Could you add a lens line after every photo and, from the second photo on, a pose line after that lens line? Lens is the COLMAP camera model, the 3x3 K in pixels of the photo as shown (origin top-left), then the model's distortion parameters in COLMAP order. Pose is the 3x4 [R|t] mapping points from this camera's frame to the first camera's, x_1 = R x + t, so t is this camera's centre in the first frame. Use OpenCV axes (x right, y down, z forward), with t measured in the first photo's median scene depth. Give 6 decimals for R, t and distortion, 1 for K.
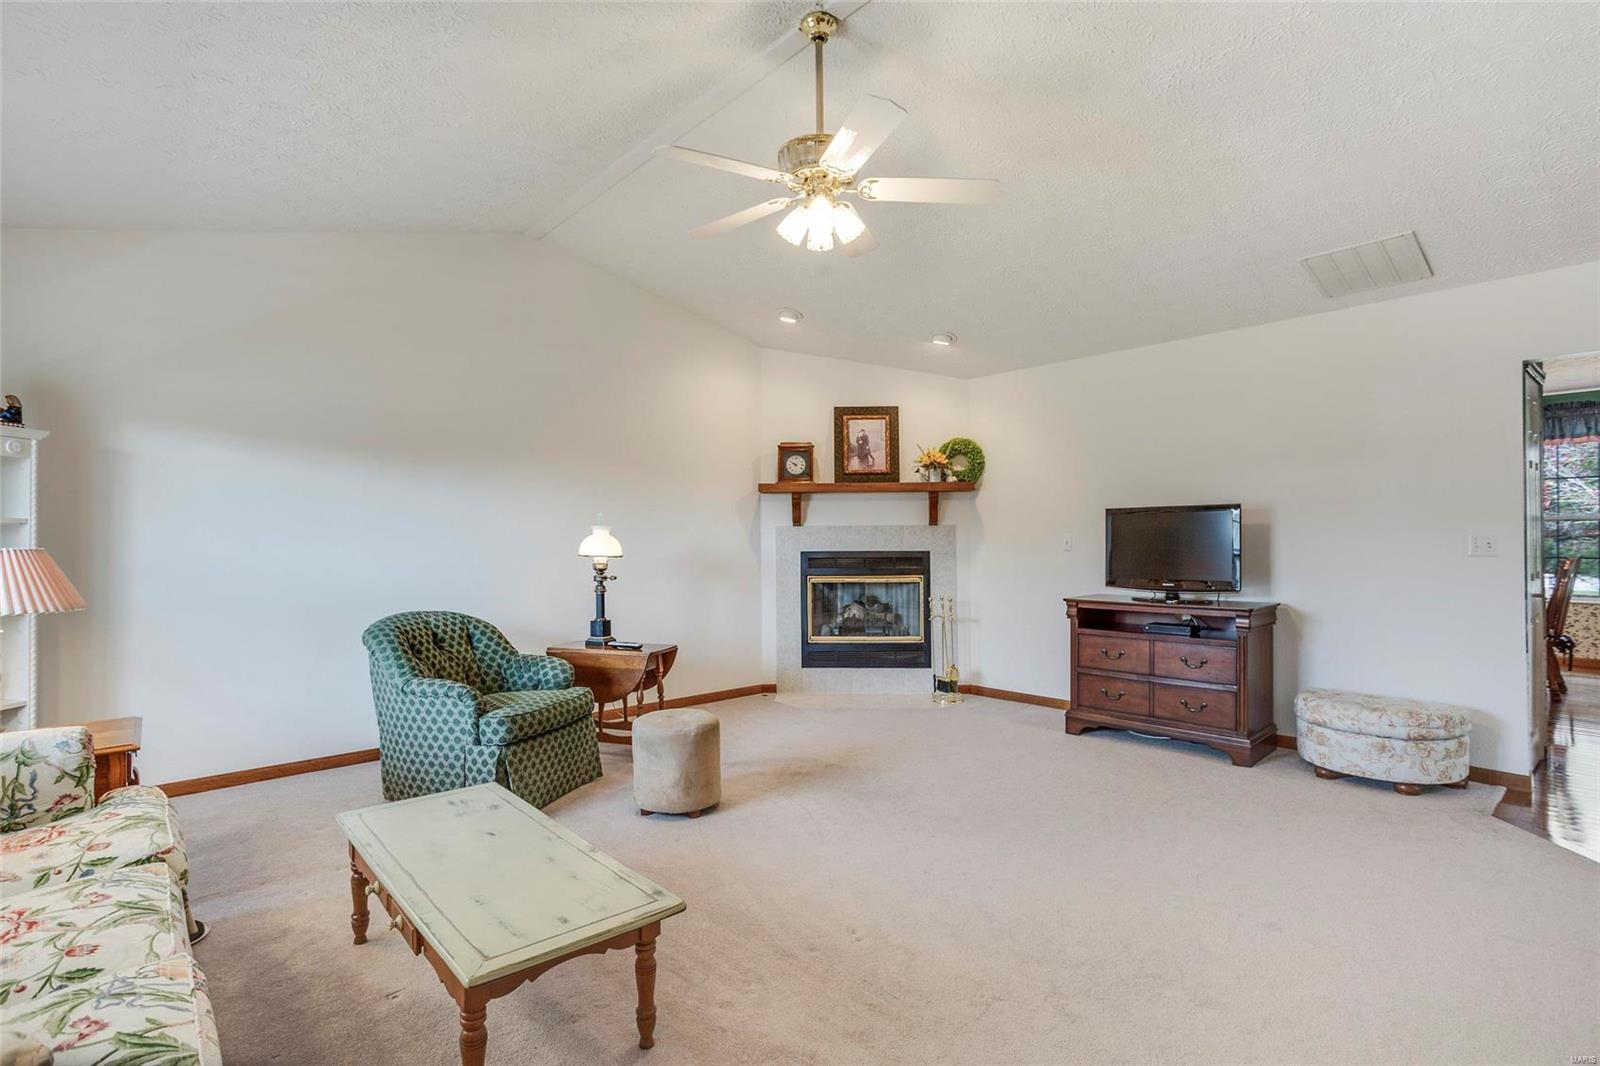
lens RADIAL K [[781.7, 0, 775.7], [0, 781.7, 534.3], [0, 0, 1]] dist [-0.043082, 0.025168]
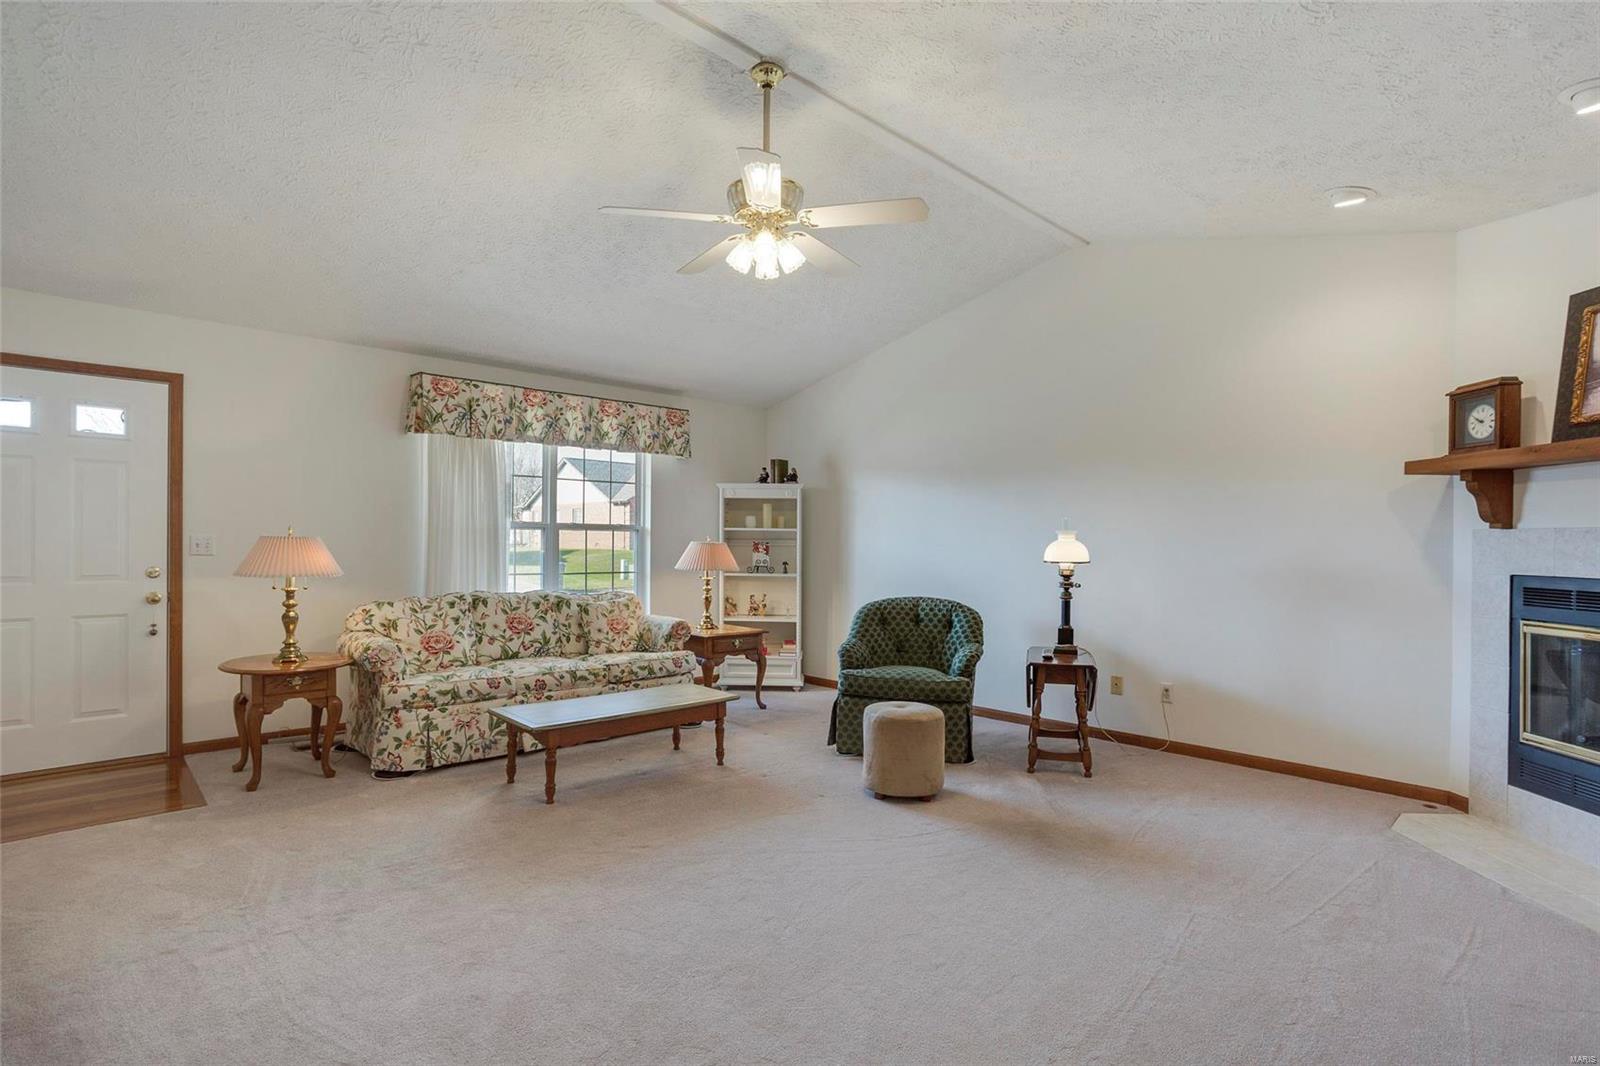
lens RADIAL K [[781.7, 0, 766.6], [0, 781.7, 549.3], [0, 0, 1]] dist [-0.043082, 0.025168]
pose [[0.052443, 0.022616, -0.998368, 0.558920], [-0.004529, 0.999739, 0.022409, -0.005967], [0.998614, 0.003346, 0.052532, 0.452733]]
